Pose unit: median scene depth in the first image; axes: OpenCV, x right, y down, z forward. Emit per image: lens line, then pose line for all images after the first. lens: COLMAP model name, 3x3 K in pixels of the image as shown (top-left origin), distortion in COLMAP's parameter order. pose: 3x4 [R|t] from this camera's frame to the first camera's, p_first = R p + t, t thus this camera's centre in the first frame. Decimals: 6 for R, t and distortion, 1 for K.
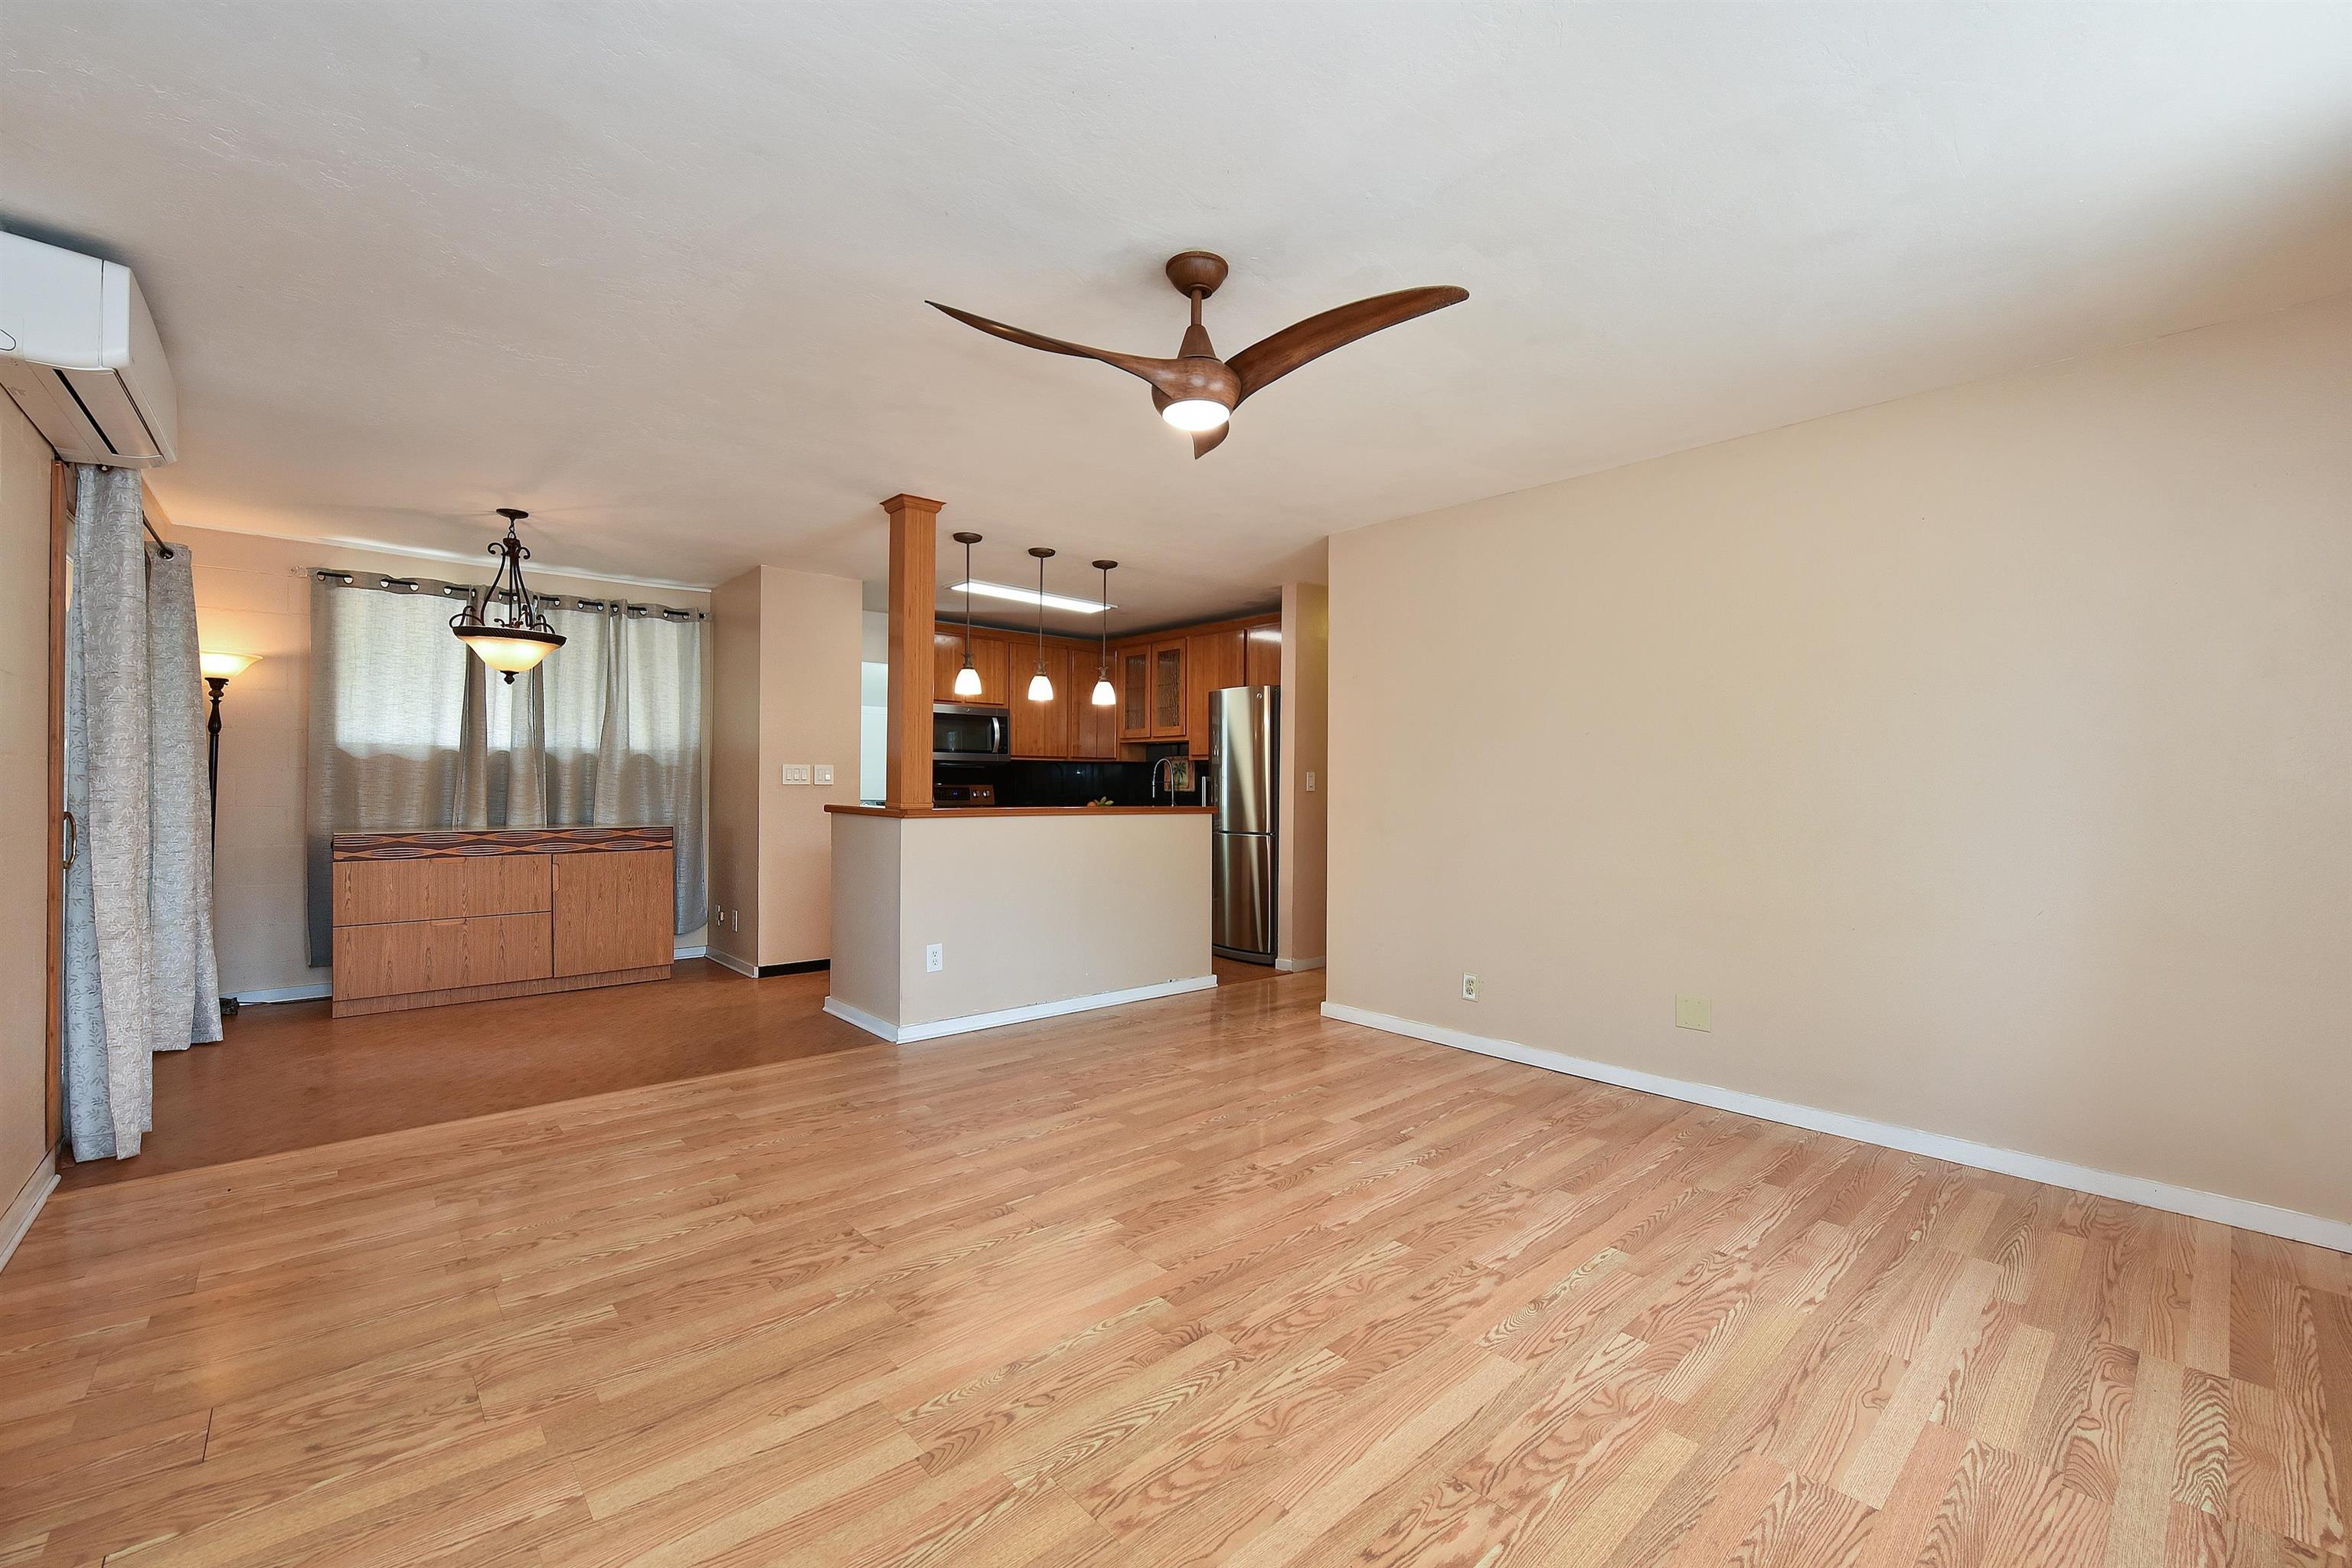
lens RADIAL K [[920.9, 0, 1113.7], [0, 920.9, 788.0], [0, 0, 1]] dist [-0.010760, -0.000146]
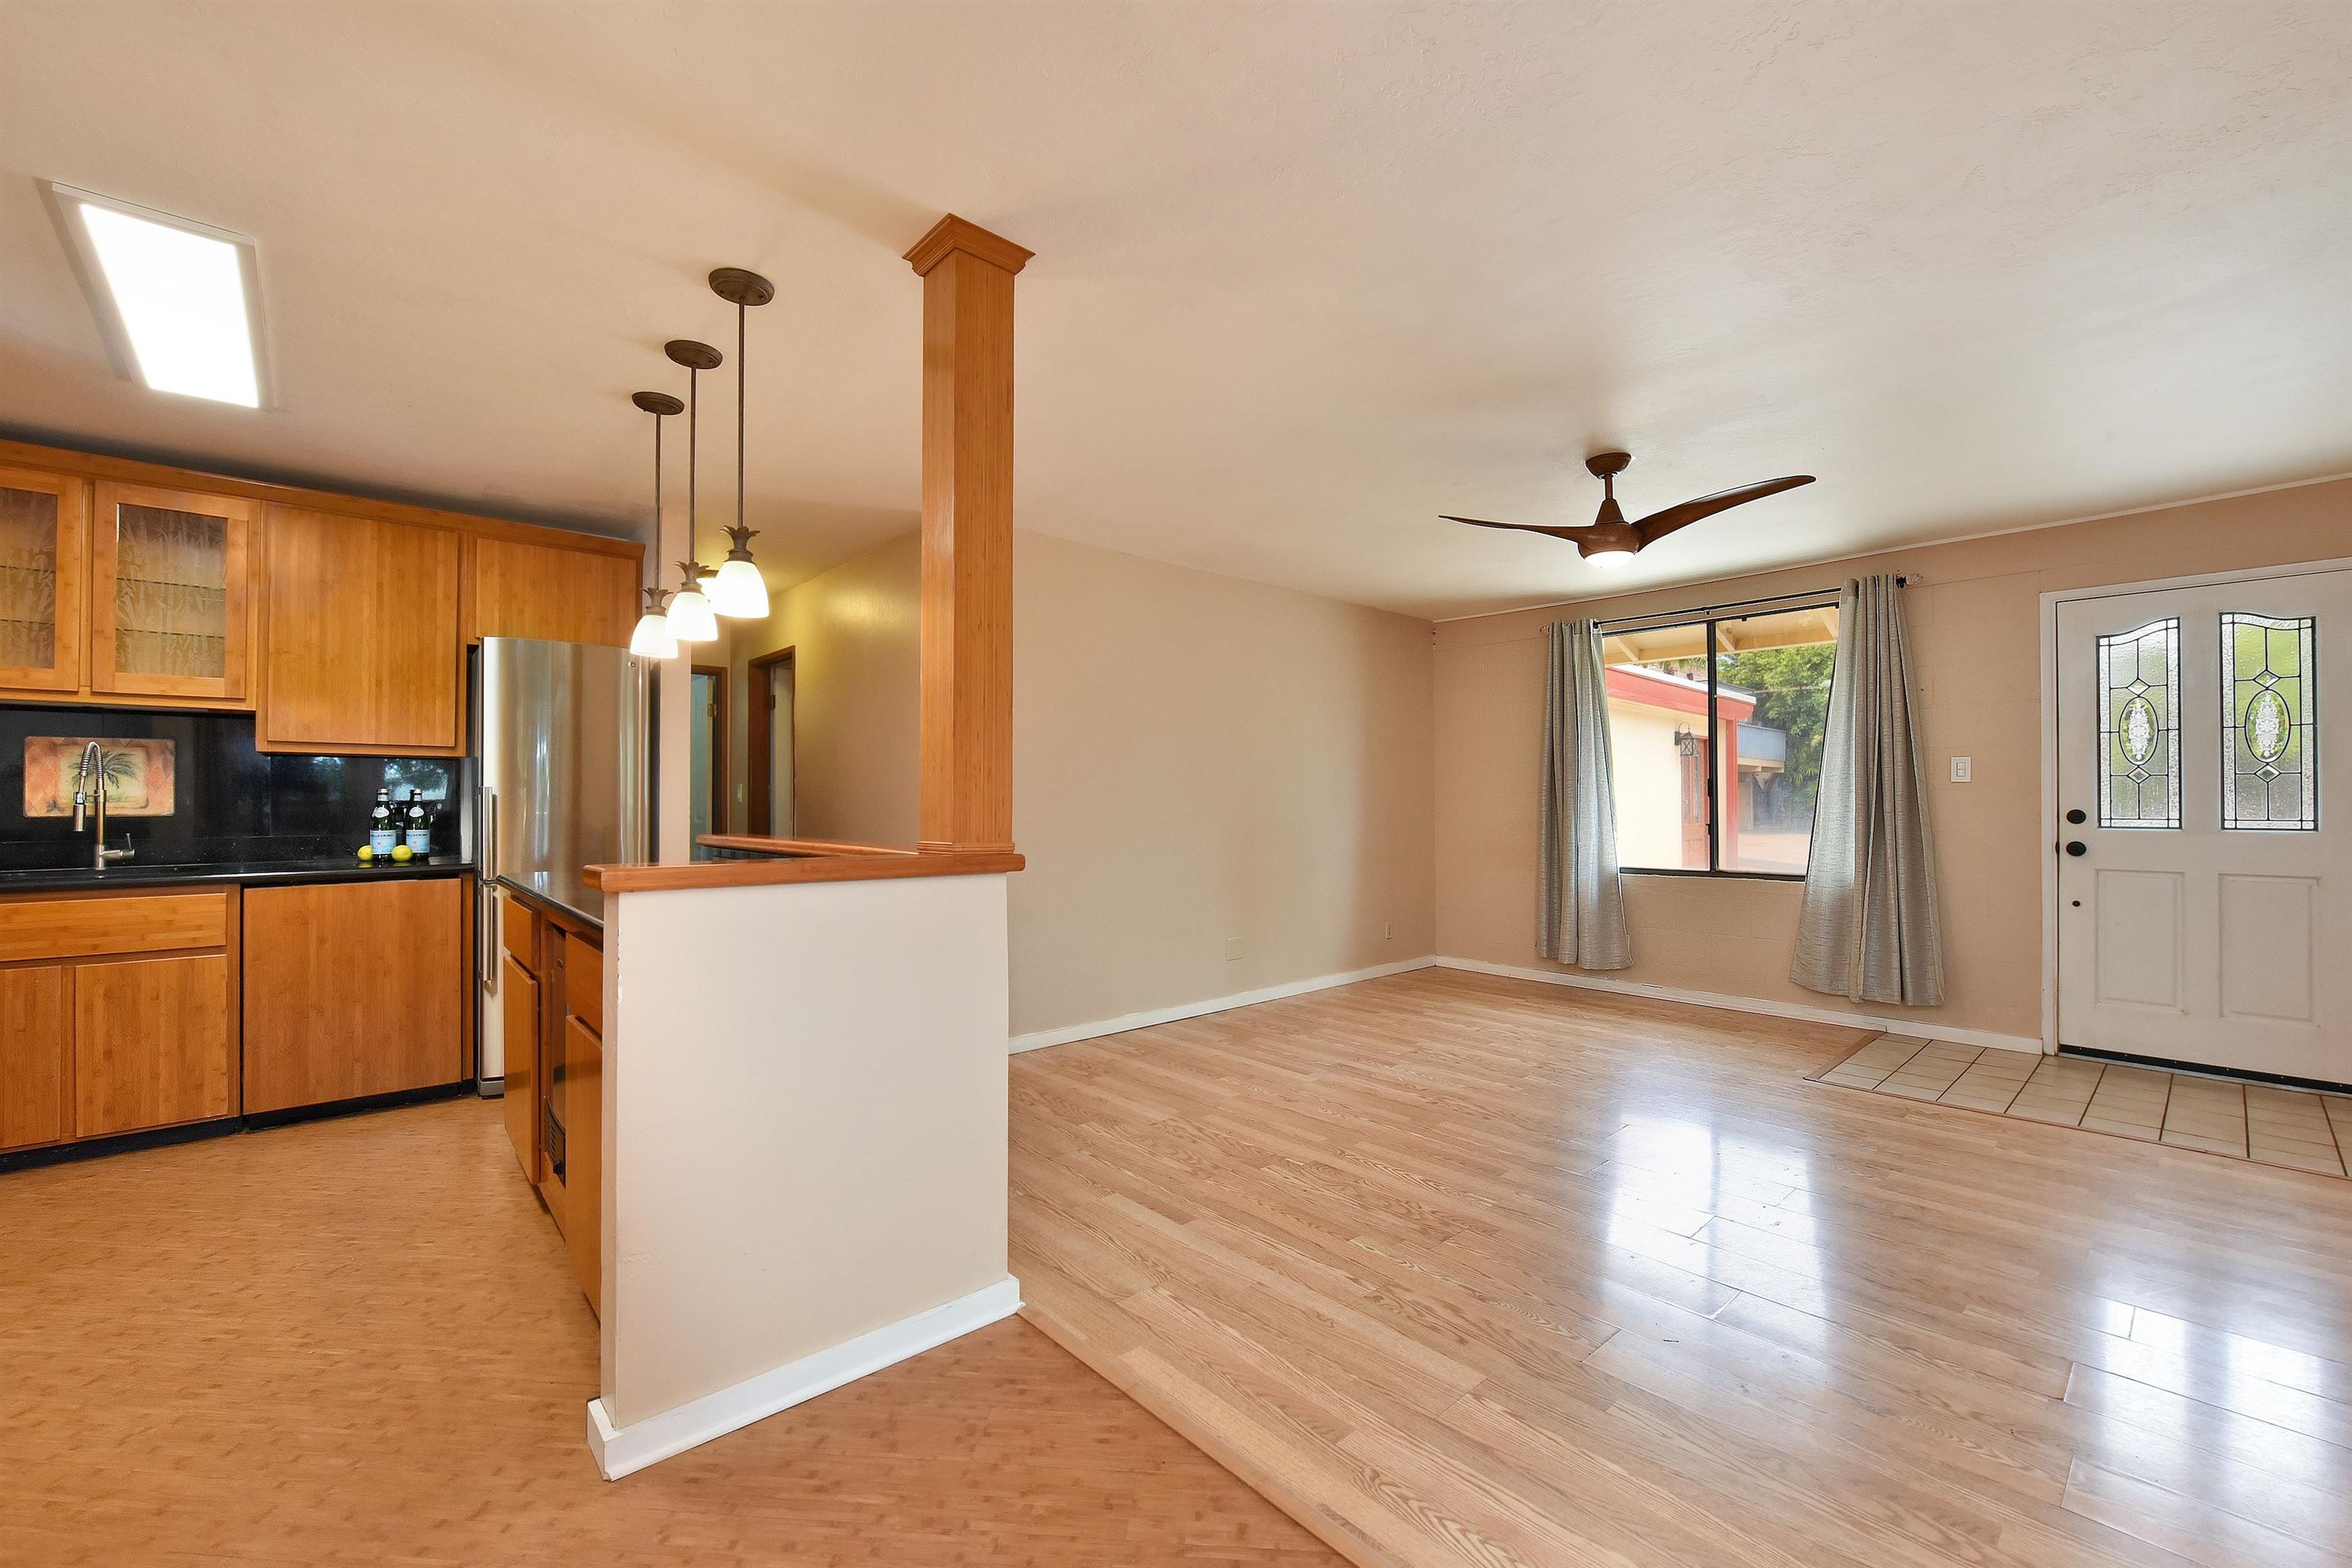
lens RADIAL K [[937.9, 0, 1194.7], [0, 937.9, 794.1], [0, 0, 1]] dist [-0.008294, 0.000279]
pose [[-0.023662, -0.001714, 0.999719, -0.720685], [0.003305, 0.999993, 0.001792, -0.010651], [-0.999715, 0.003347, -0.023656, 0.864276]]
